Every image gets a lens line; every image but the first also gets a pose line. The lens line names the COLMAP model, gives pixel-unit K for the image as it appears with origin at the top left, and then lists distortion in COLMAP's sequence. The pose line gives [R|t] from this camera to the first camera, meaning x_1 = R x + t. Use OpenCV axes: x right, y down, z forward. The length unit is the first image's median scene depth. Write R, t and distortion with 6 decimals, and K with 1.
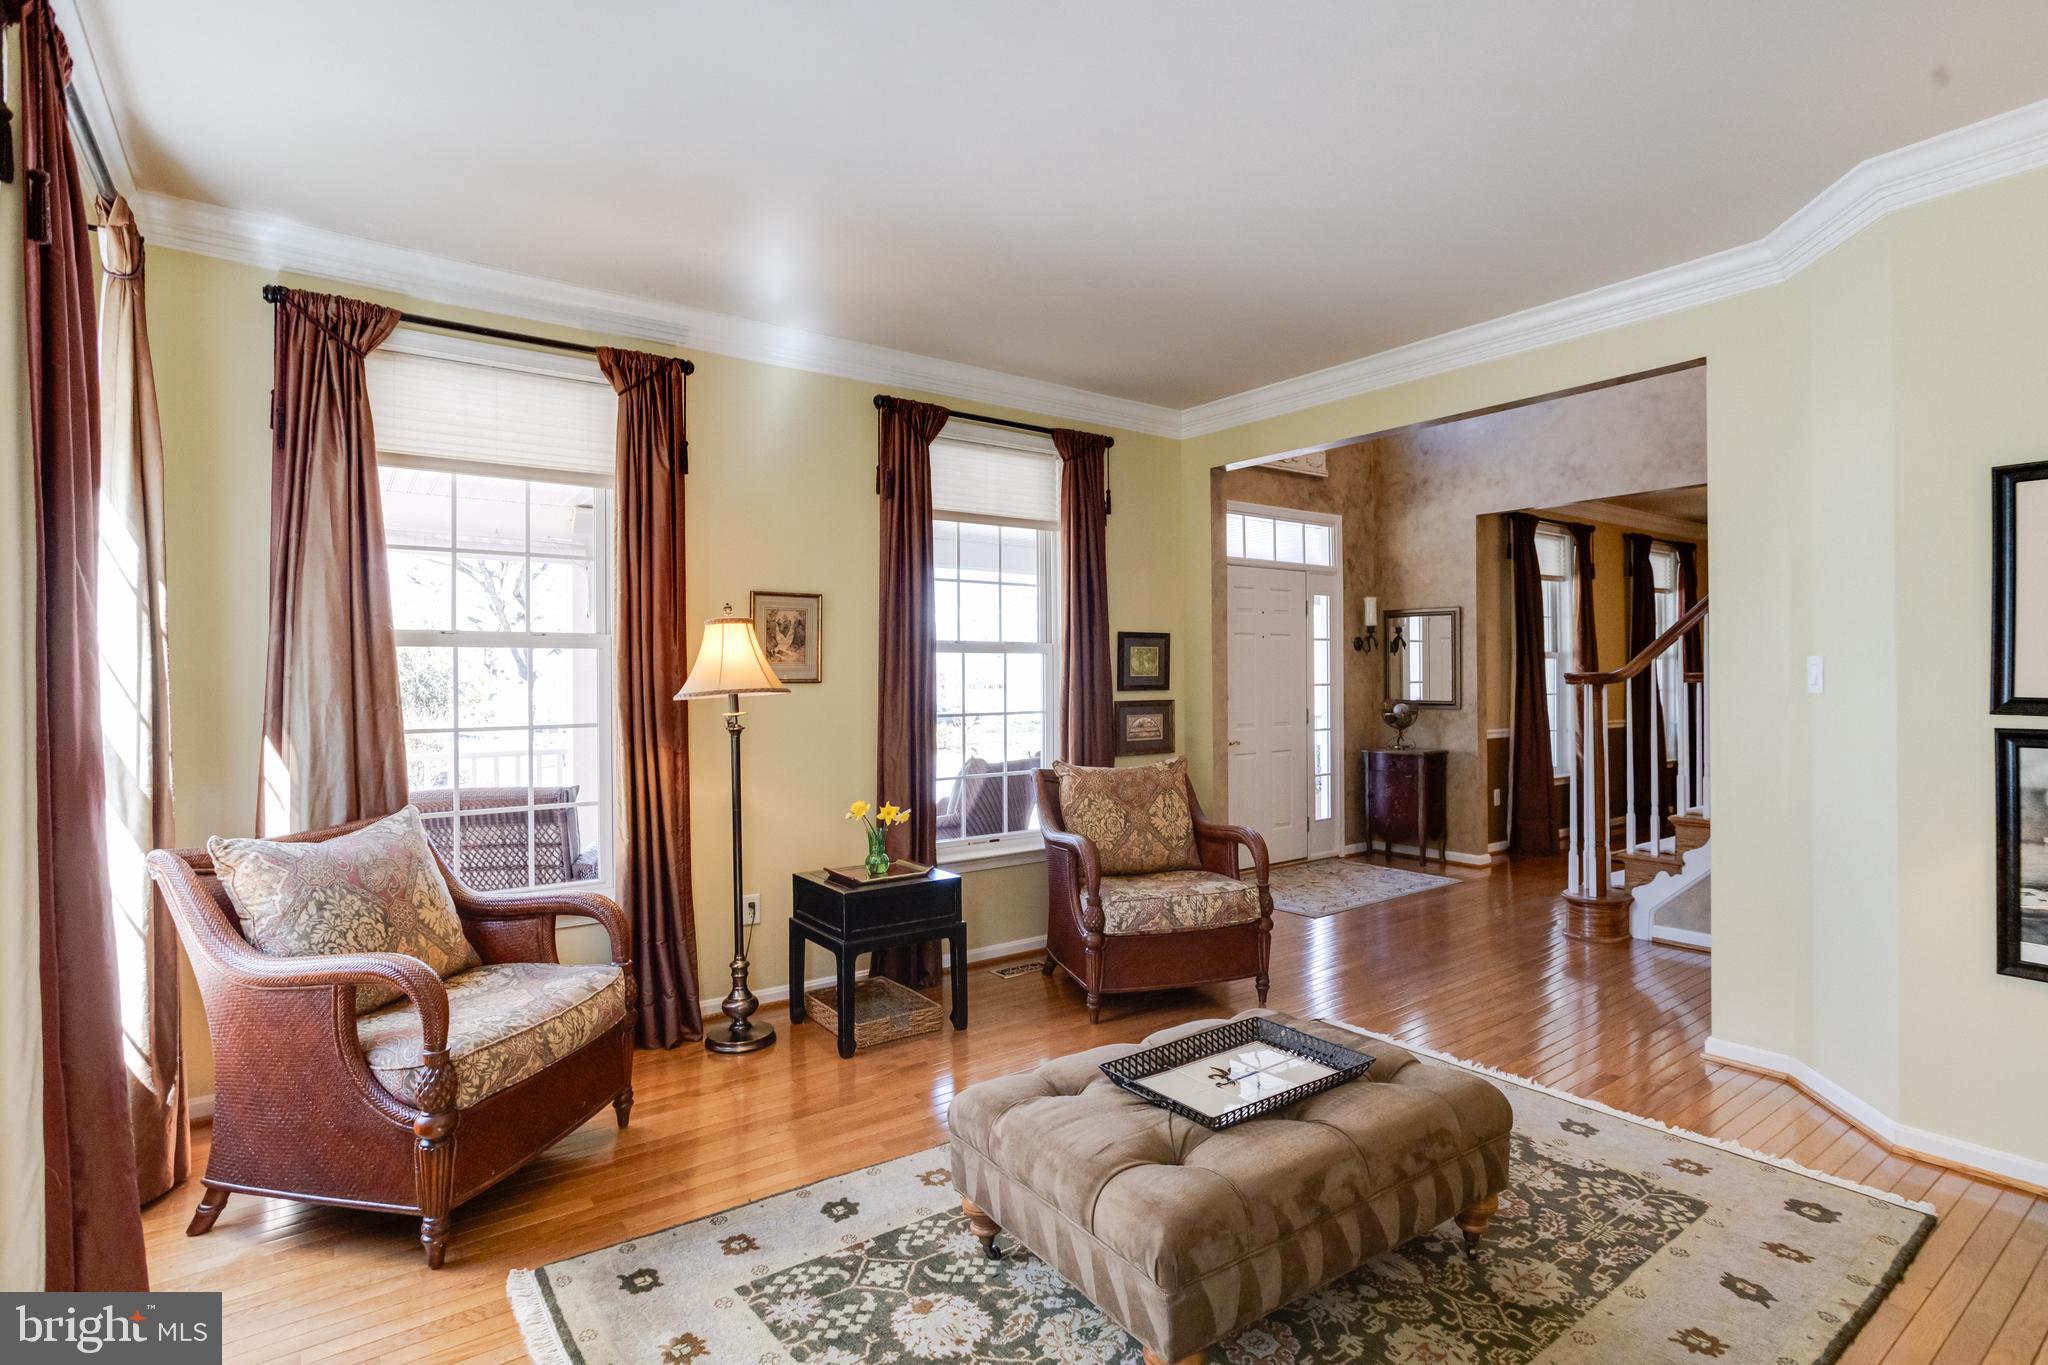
lens RADIAL K [[1028.6, 0, 1036.6], [0, 1028.6, 665.5], [0, 0, 1]] dist [-0.035861, 0.021767]
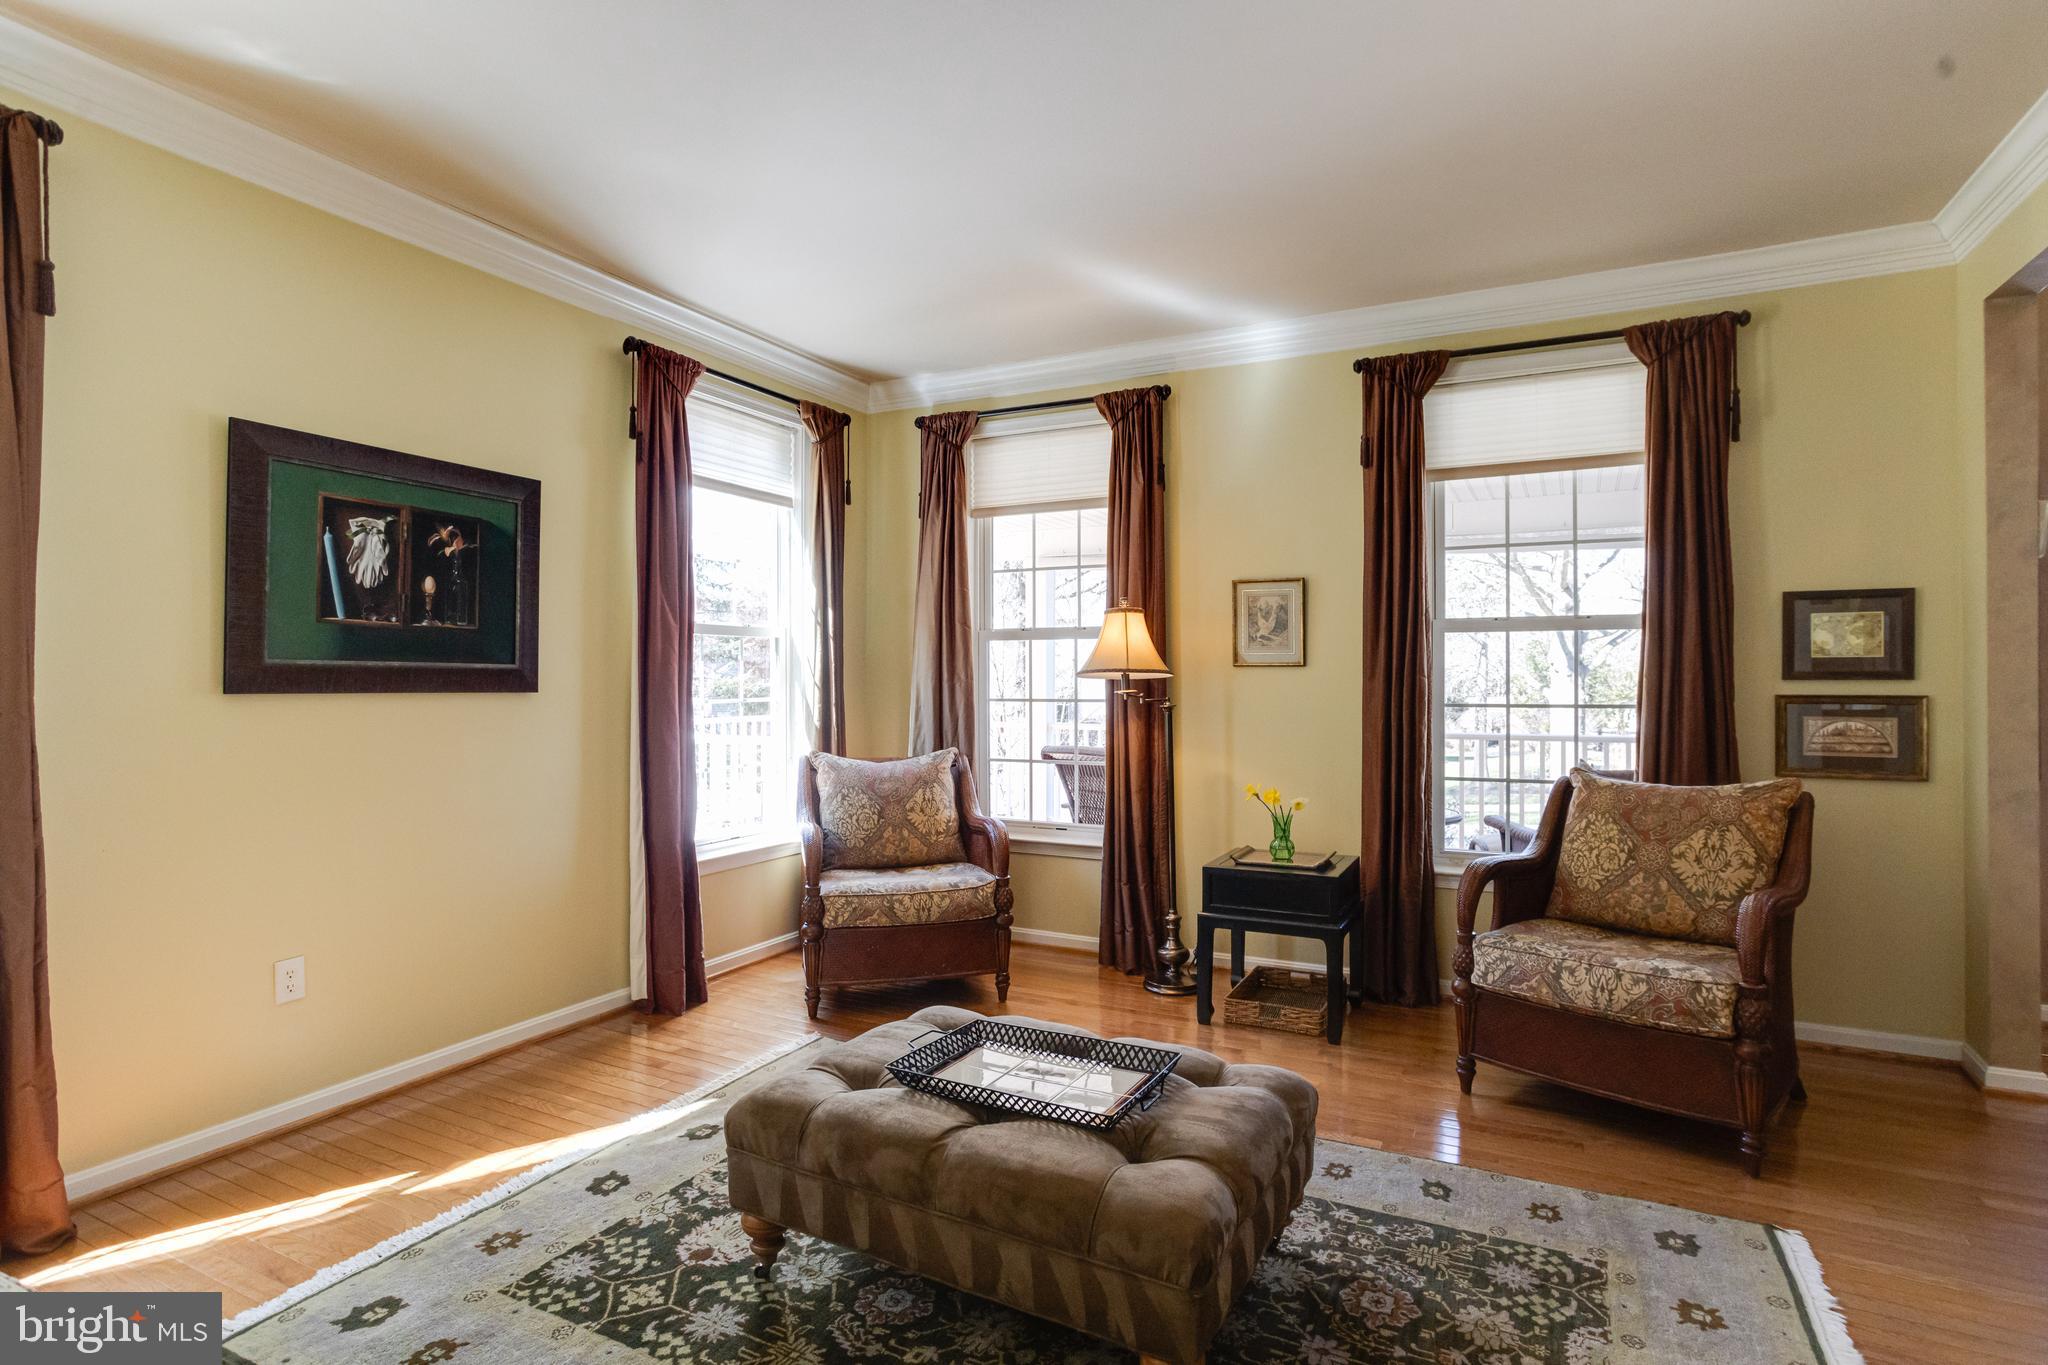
lens RADIAL K [[1028.6, 0, 1036.6], [0, 1028.6, 665.5], [0, 0, 1]] dist [-0.035861, 0.021767]
pose [[0.441329, -0.003499, -0.897338, 0.594101], [0.008379, 0.999965, 0.000222, 0.014546], [0.897306, -0.007617, 0.441343, 0.340660]]
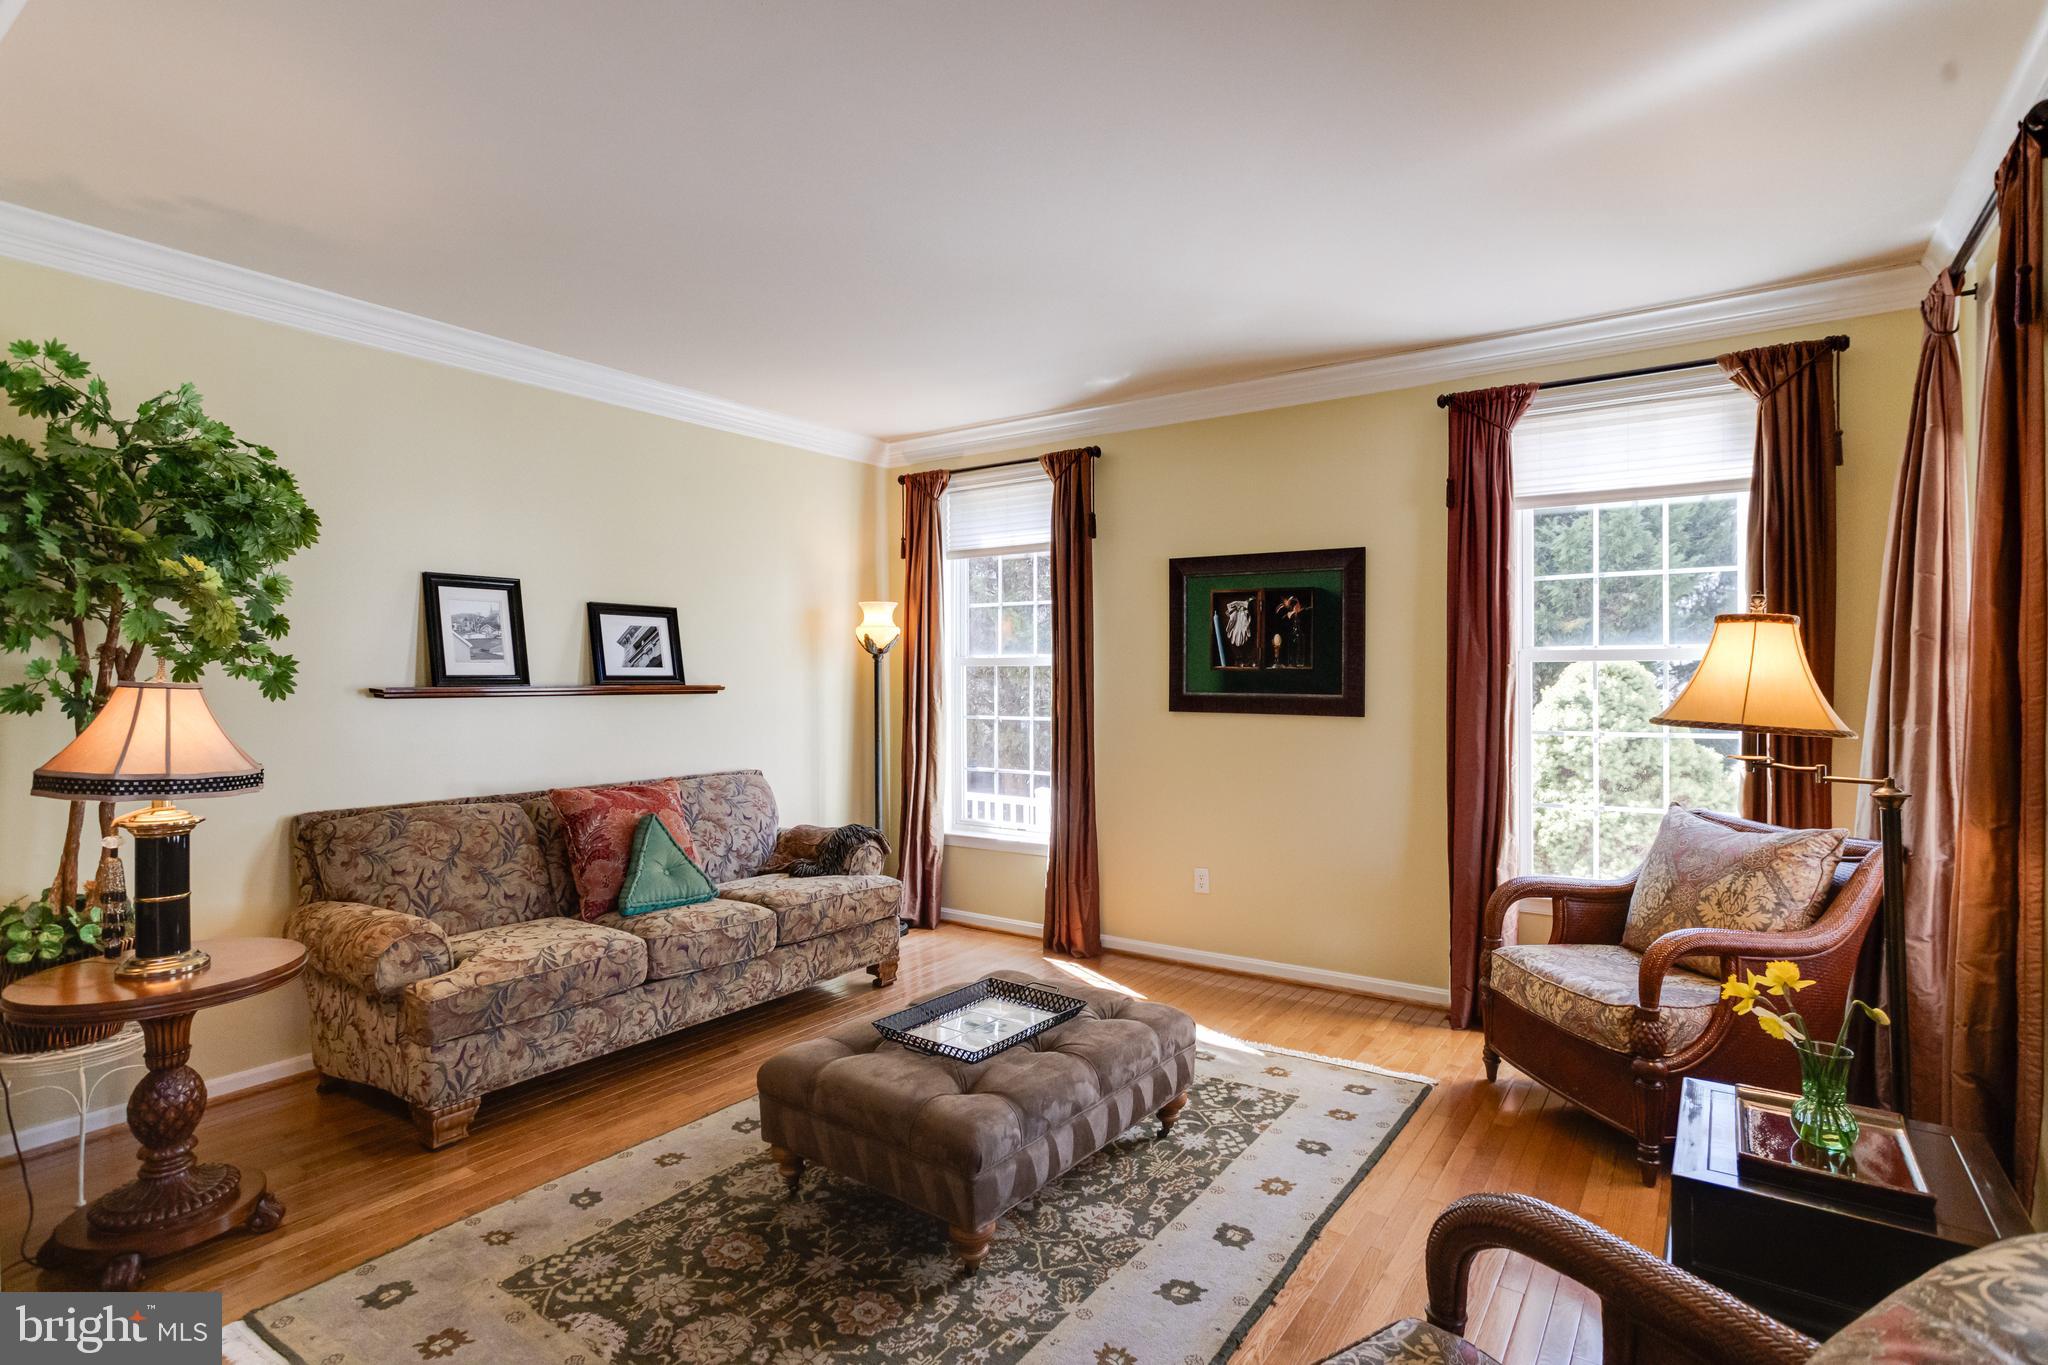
lens RADIAL K [[1028.6, 0, 1036.6], [0, 1028.6, 665.5], [0, 0, 1]] dist [-0.035861, 0.021767]
pose [[-0.949963, 0.008471, -0.312247, 0.298036], [0.014629, 0.999742, -0.017386, -0.006800], [0.312019, -0.021084, -0.949842, 1.268318]]
